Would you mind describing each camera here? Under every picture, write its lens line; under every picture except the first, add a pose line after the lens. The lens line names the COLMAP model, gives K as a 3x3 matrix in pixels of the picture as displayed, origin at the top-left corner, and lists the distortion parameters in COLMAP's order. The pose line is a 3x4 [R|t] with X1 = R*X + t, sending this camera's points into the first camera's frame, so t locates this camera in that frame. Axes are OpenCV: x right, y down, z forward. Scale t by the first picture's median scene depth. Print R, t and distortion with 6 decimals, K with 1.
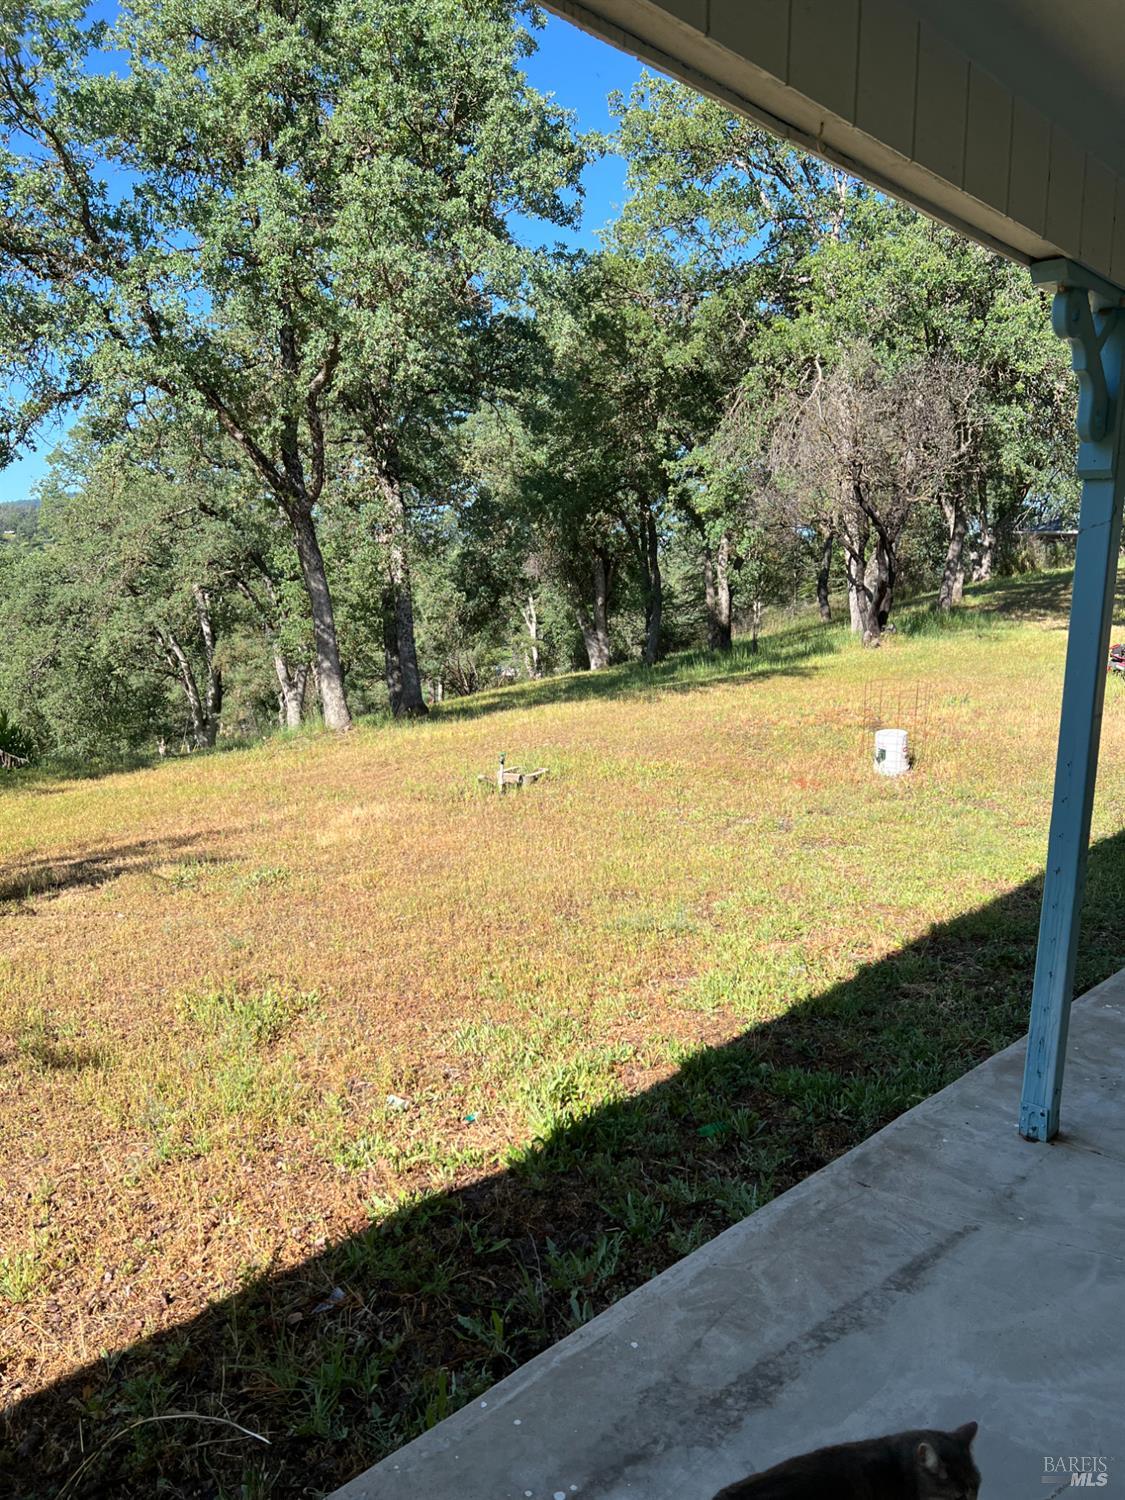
lens RADIAL K [[1131.0, 0, 562.5], [0, 1131.0, 750.0], [0, 0, 1]] dist [0.043136, 0.000506]
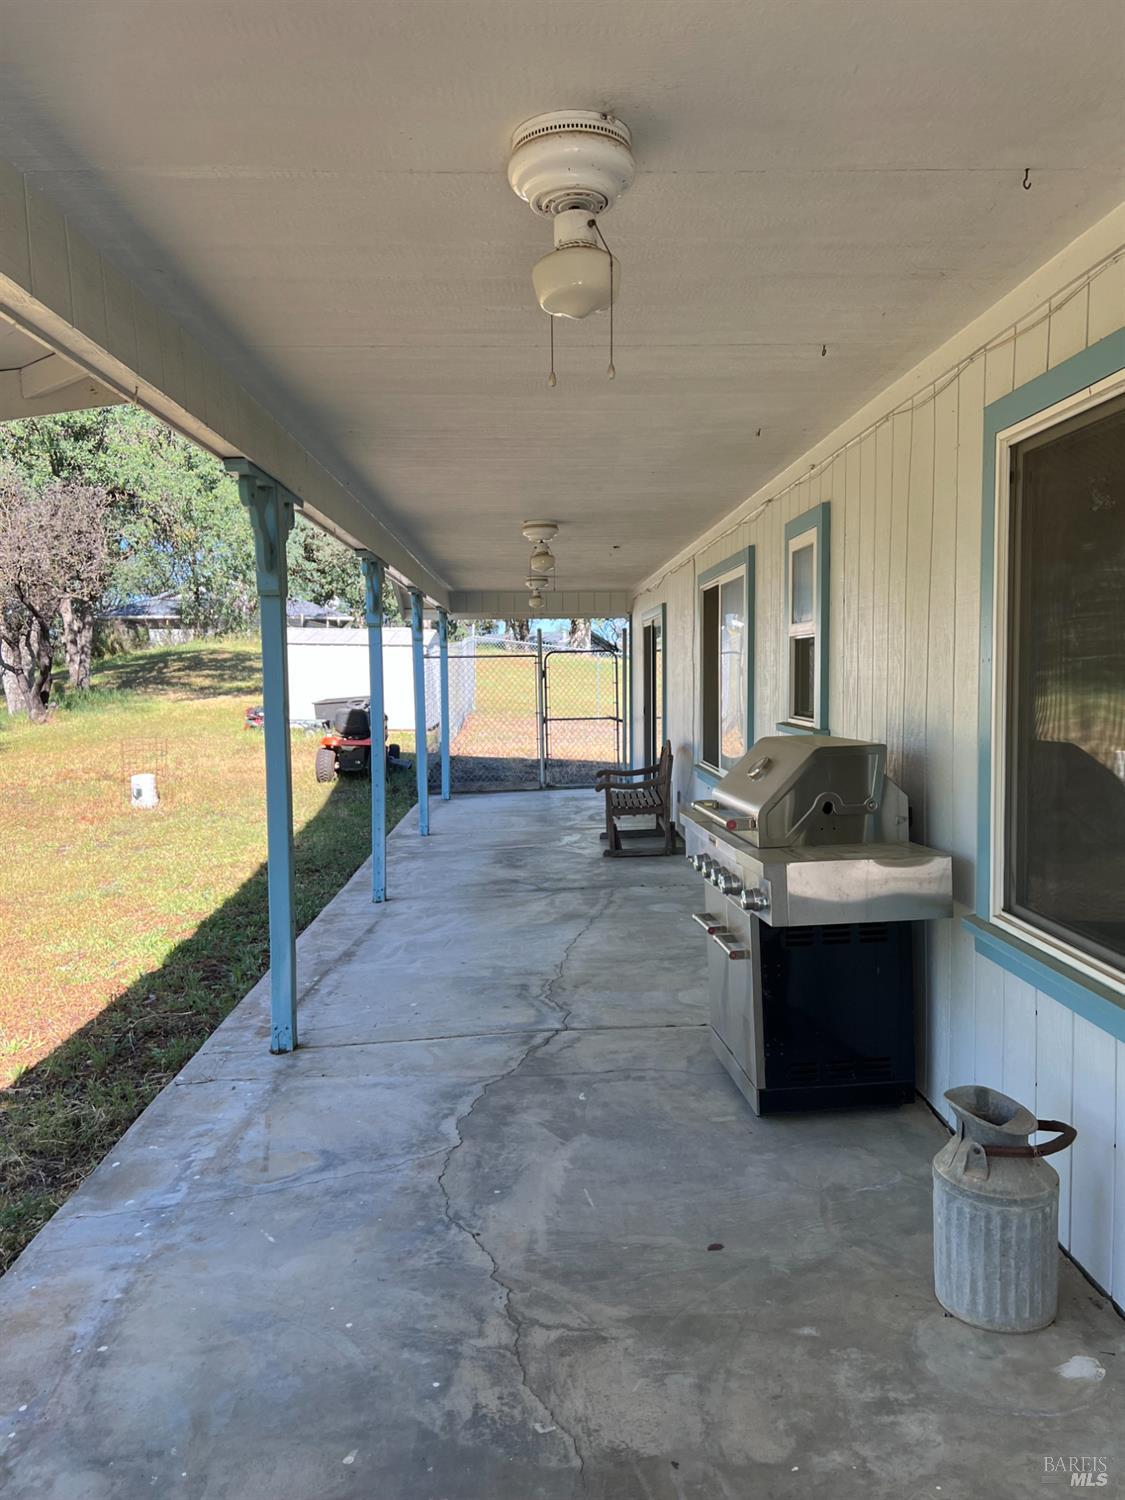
lens RADIAL K [[1131.0, 0, 562.5], [0, 1131.0, 750.0], [0, 0, 1]] dist [0.043136, 0.000506]
pose [[0.702555, -0.082638, 0.706815, -0.179545], [0.130567, 0.991342, -0.013877, 0.021343], [-0.699549, 0.102037, 0.707262, -0.179426]]
